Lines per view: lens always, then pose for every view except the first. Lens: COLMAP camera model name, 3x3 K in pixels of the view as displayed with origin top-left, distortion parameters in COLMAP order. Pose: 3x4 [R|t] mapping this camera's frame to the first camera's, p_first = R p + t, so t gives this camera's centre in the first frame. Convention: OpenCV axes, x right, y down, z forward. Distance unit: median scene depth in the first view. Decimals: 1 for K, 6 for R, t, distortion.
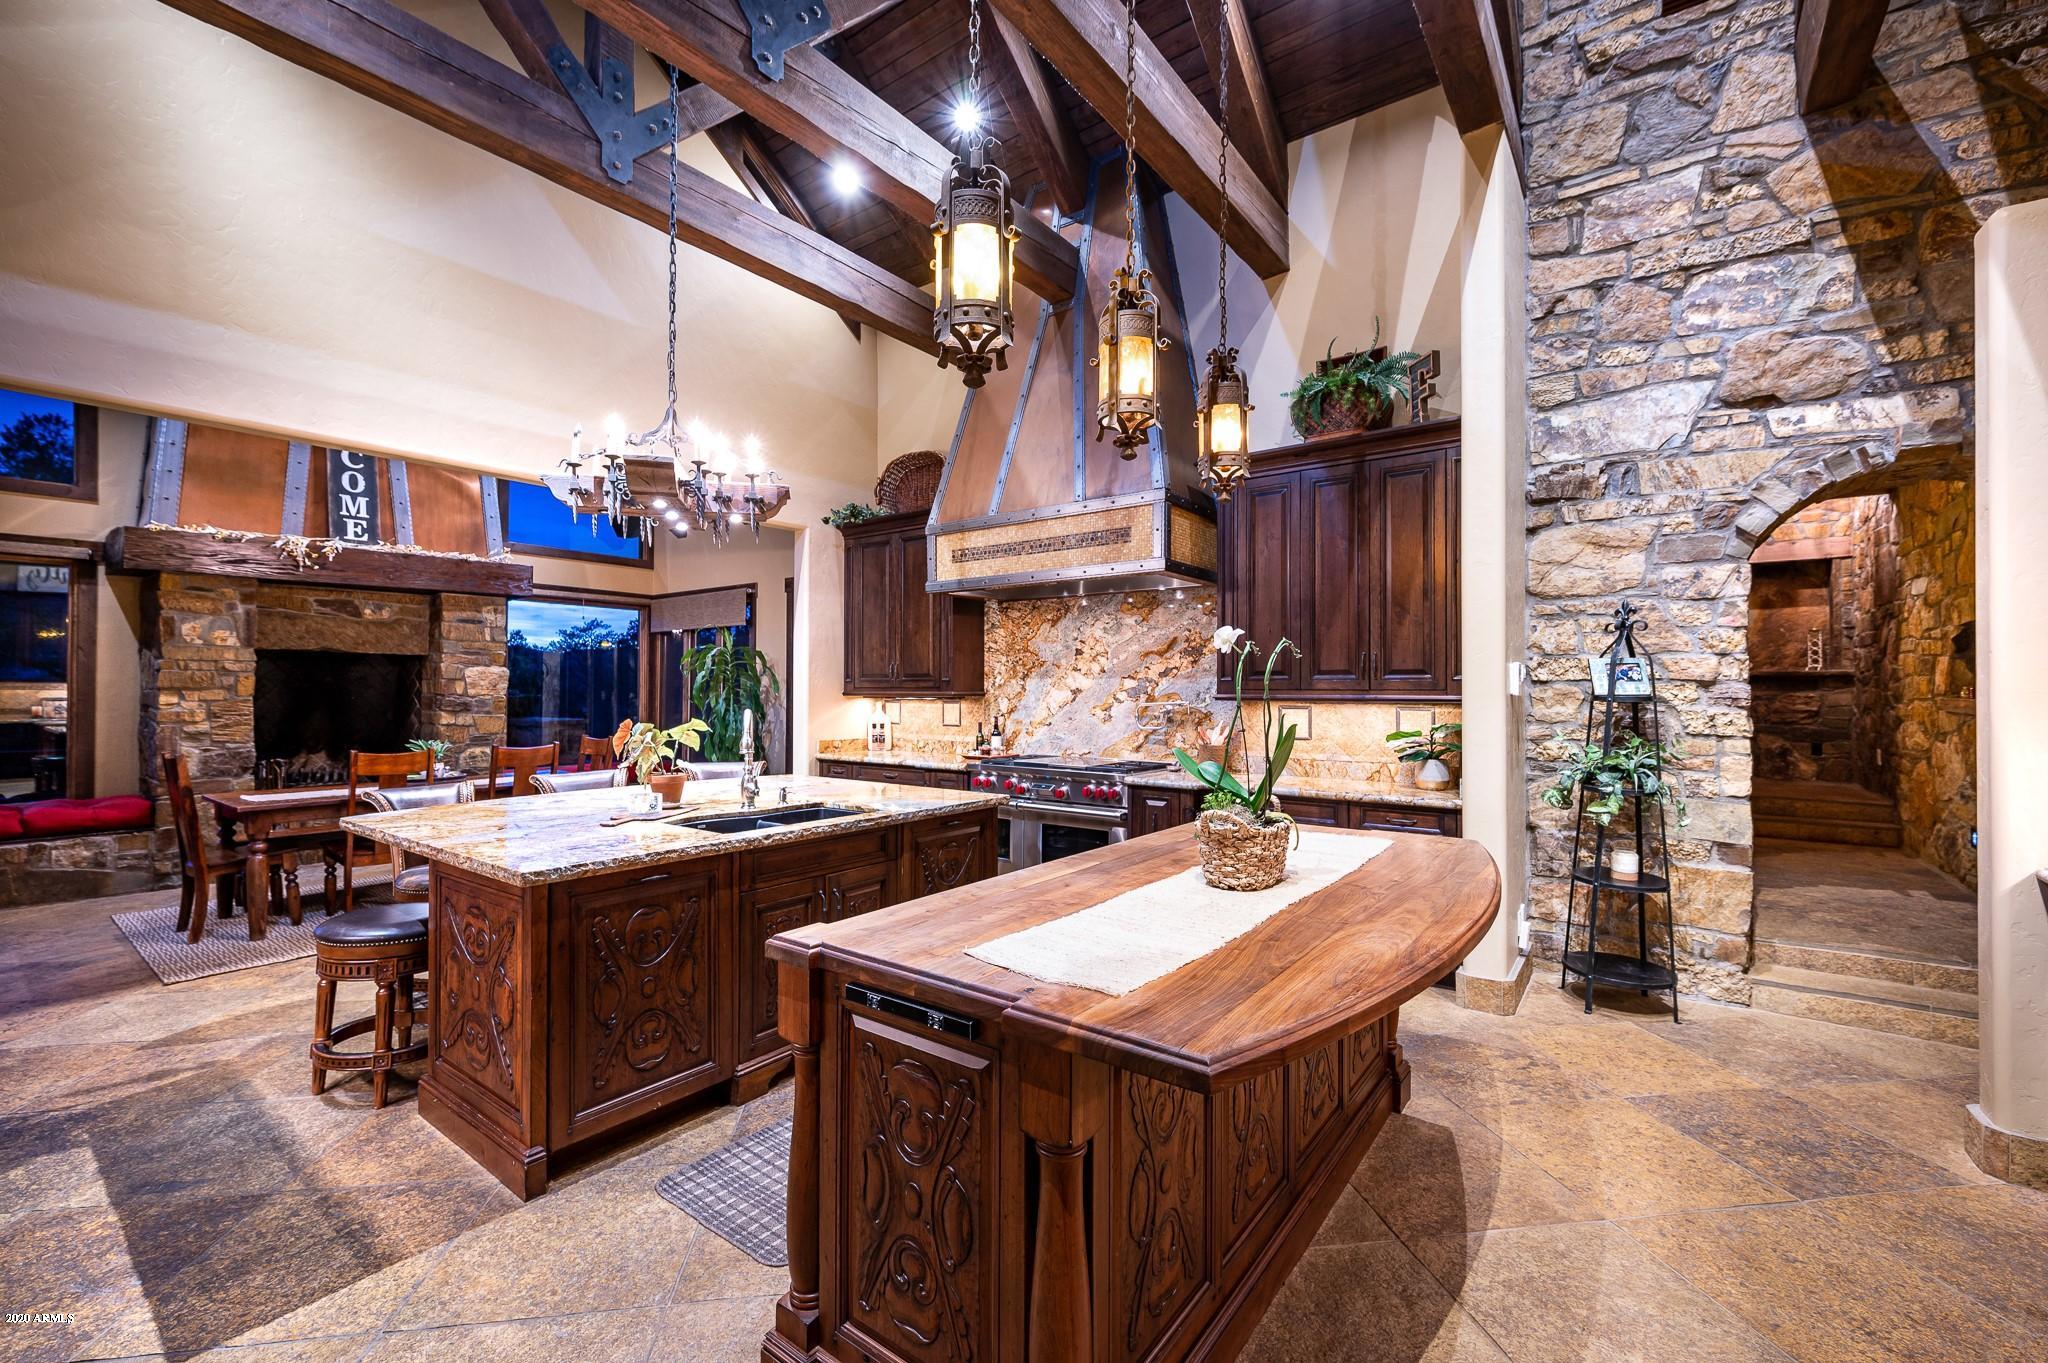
lens RADIAL K [[857.4, 0, 1016.4], [0, 857.4, 679.7], [0, 0, 1]] dist [-0.003617, -0.000138]
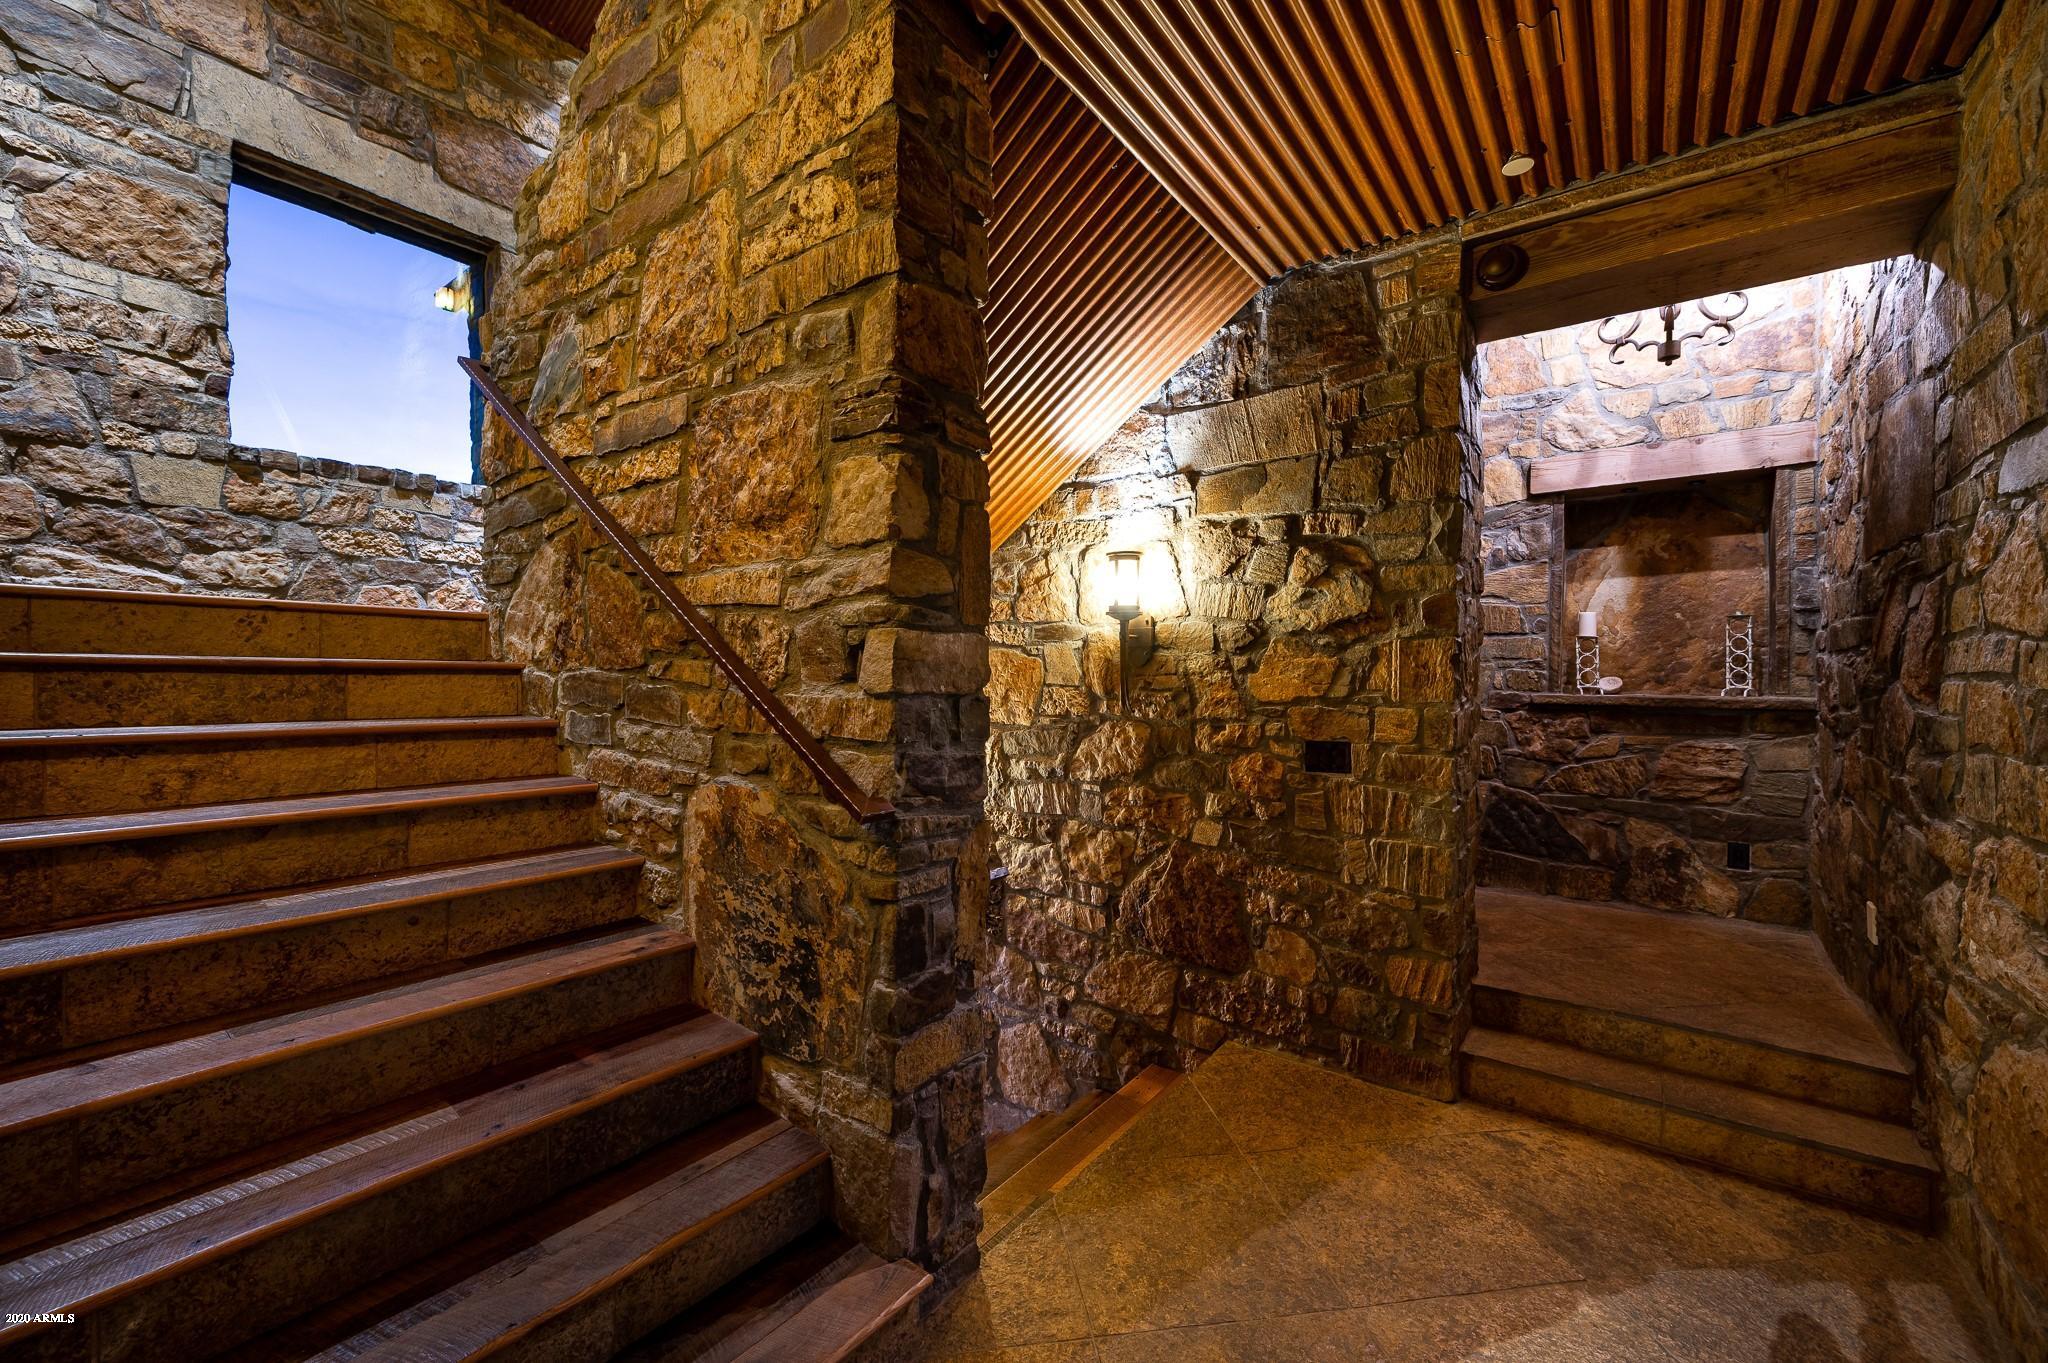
lens RADIAL K [[805.8, 0, 1027.4], [0, 805.8, 684.9], [0, 0, 1]] dist [-0.000759, 0.000086]
pose [[0.999995, -0.002344, -0.002270, 0.146131], [0.002385, 0.999826, 0.018484, -0.007663], [0.002227, -0.018490, 0.999827, 0.148420]]
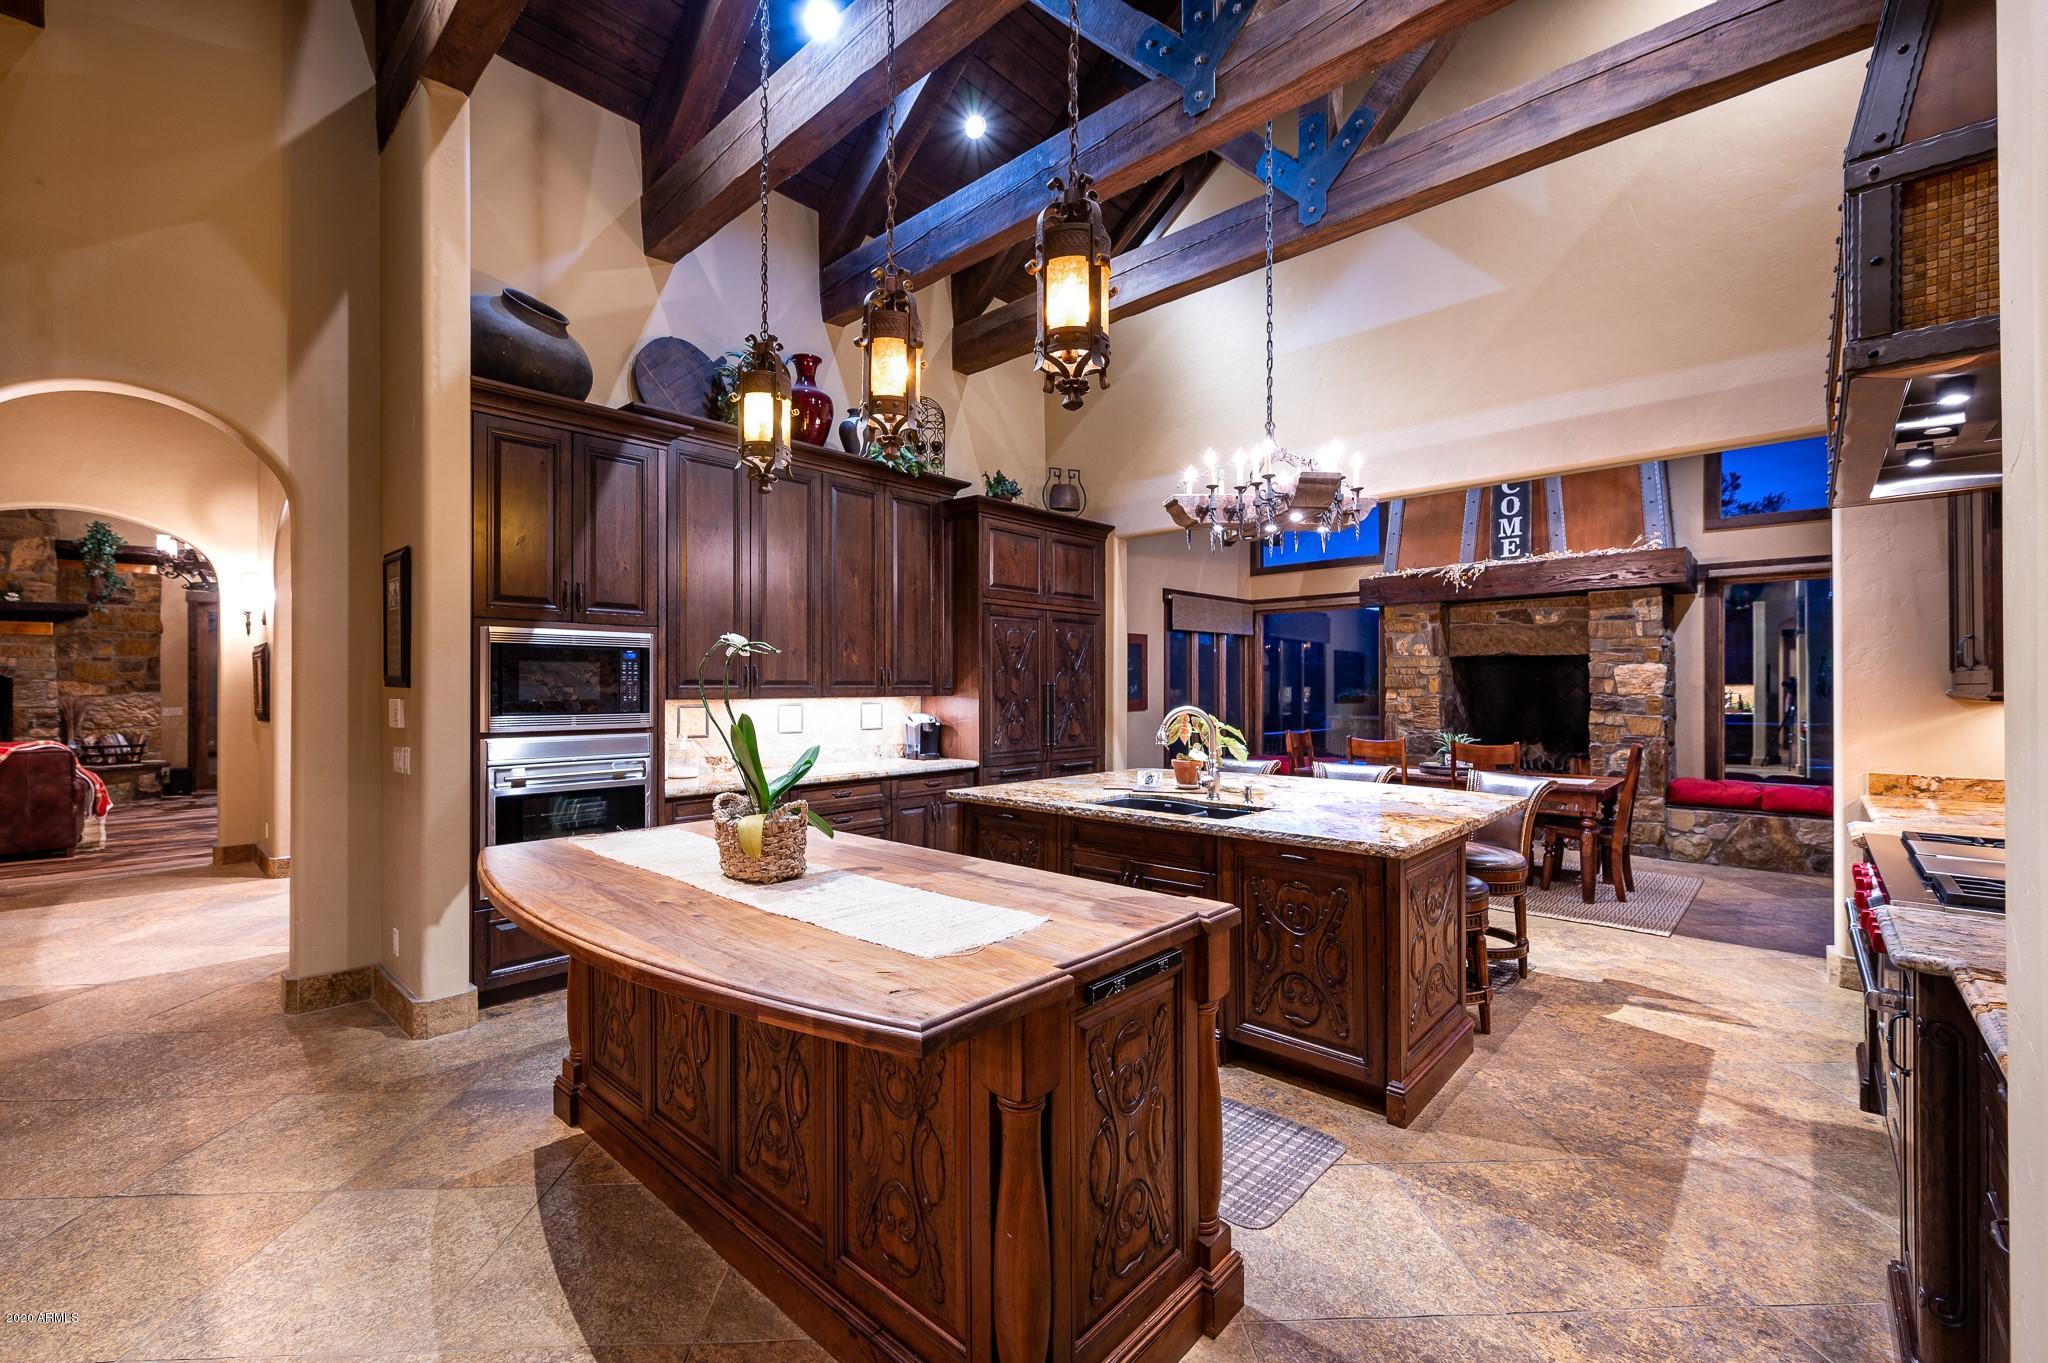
lens RADIAL K [[857.4, 0, 1027.9], [0, 857.4, 680.9], [0, 0, 1]] dist [-0.003617, -0.000138]
pose [[-0.106263, -0.009391, -0.994294, 0.481757], [0.011731, 0.999874, -0.010697, 0.006918], [0.994269, -0.012800, -0.106139, 0.547483]]
